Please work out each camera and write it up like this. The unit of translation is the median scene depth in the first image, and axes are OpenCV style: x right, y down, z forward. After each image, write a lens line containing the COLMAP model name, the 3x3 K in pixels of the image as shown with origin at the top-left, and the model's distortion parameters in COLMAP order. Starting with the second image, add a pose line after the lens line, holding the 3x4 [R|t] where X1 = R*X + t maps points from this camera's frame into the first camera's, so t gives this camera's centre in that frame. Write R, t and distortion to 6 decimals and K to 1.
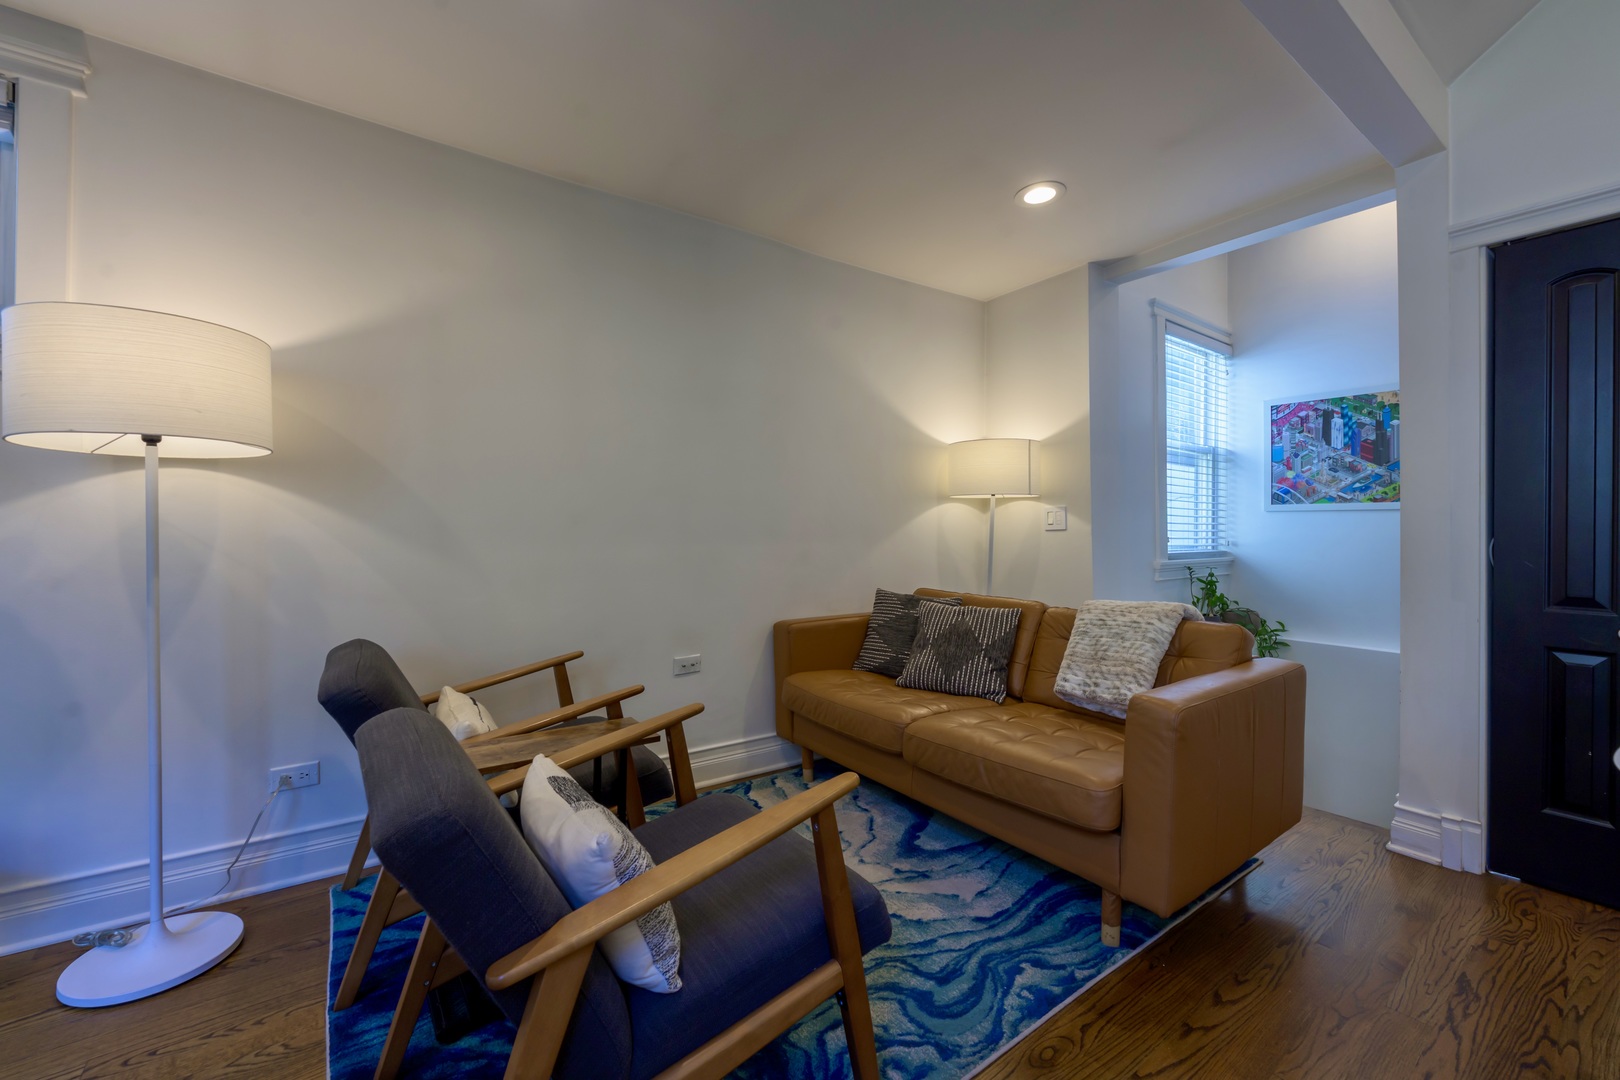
lens RADIAL K [[652.7, 0, 810.7], [0, 652.7, 529.7], [0, 0, 1]] dist [-0.005528, -0.000019]
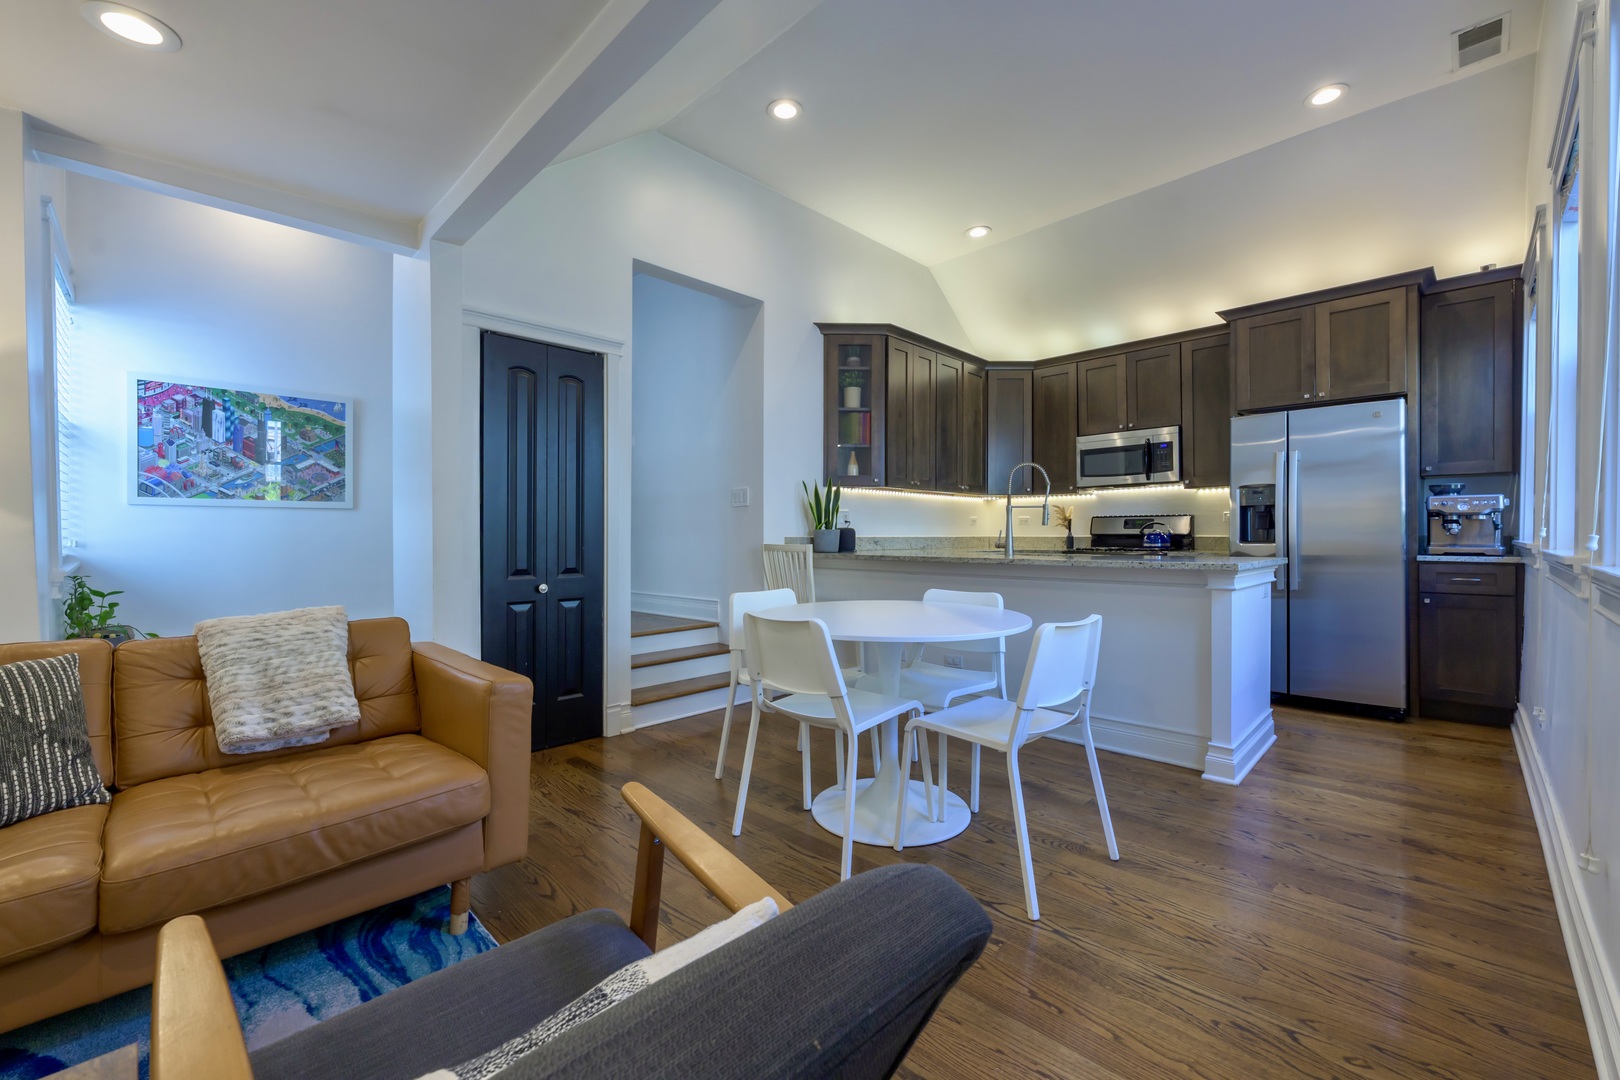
lens RADIAL K [[669.8, 0, 813.5], [0, 669.8, 543.1], [0, 0, 1]] dist [-0.001410, -0.000132]
pose [[-0.149043, -0.024773, 0.988520, -0.393709], [-0.003086, 0.999693, 0.024587, -0.003307], [-0.988826, 0.000614, -0.149074, 0.364808]]
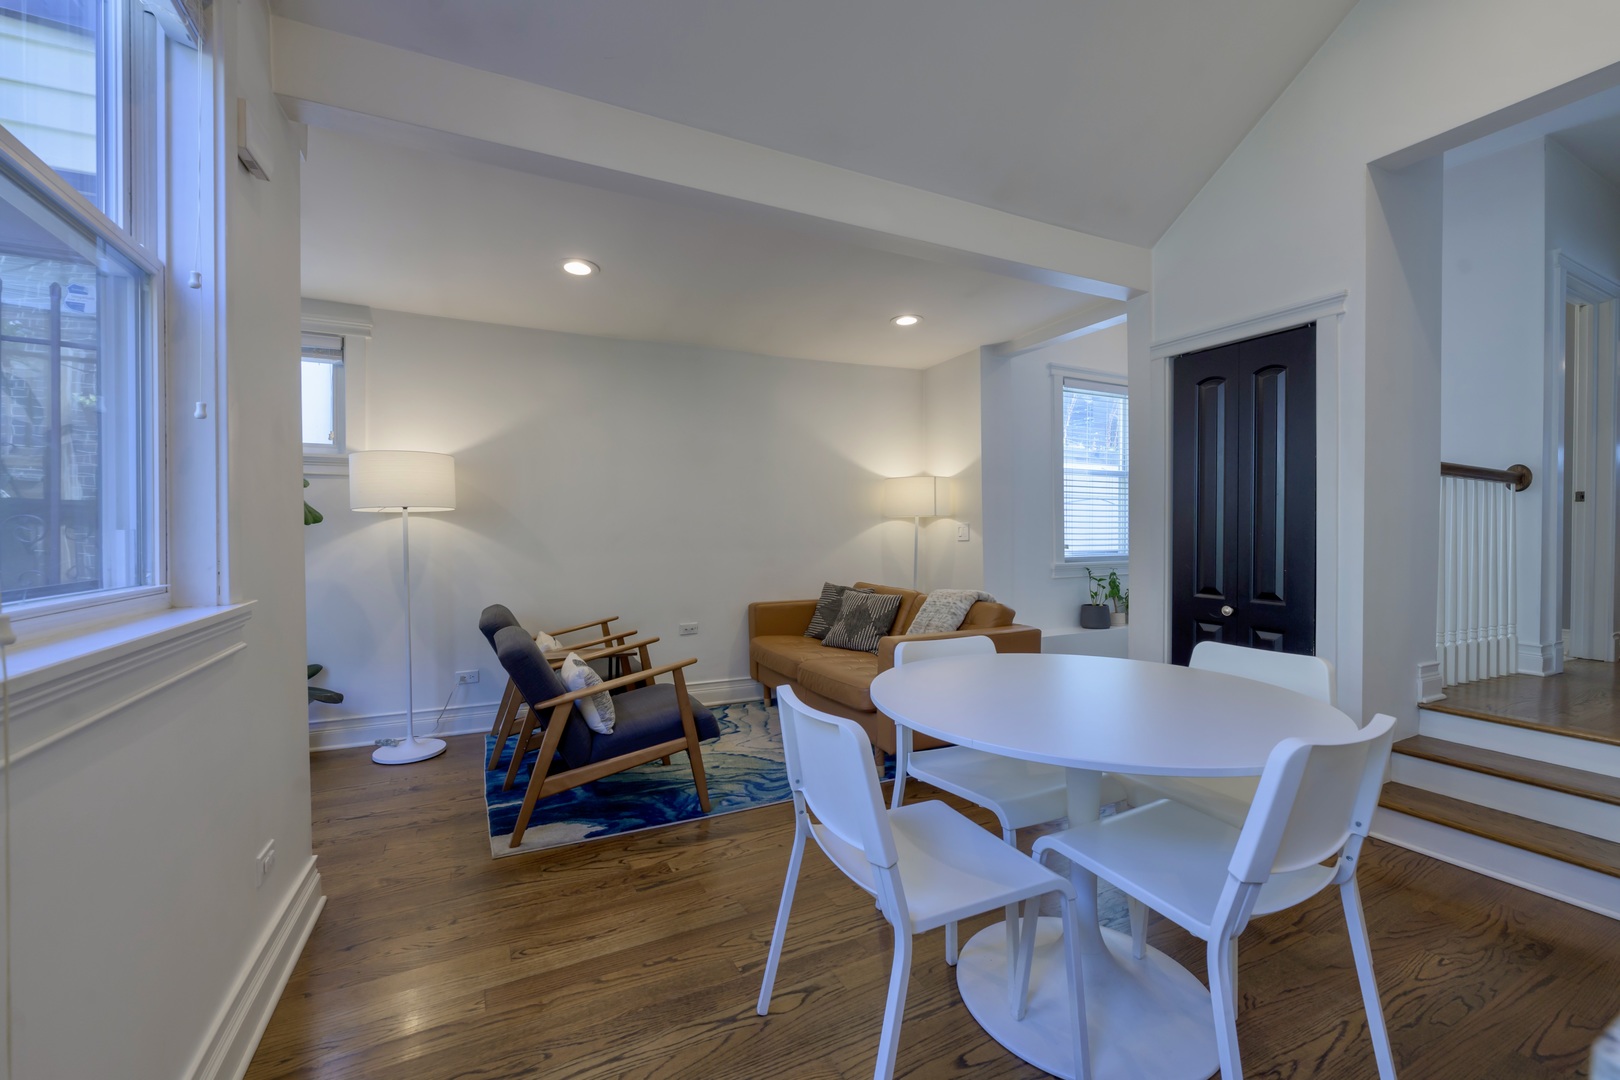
lens RADIAL K [[636.4, 0, 810.0], [0, 636.4, 540.0], [0, 0, 1]] dist [-0.000503, 0.000063]
pose [[0.987790, -0.004643, -0.155719, 0.323830], [0.006723, 0.999895, 0.012831, -0.024616], [0.155643, -0.013722, 0.987718, -0.448957]]
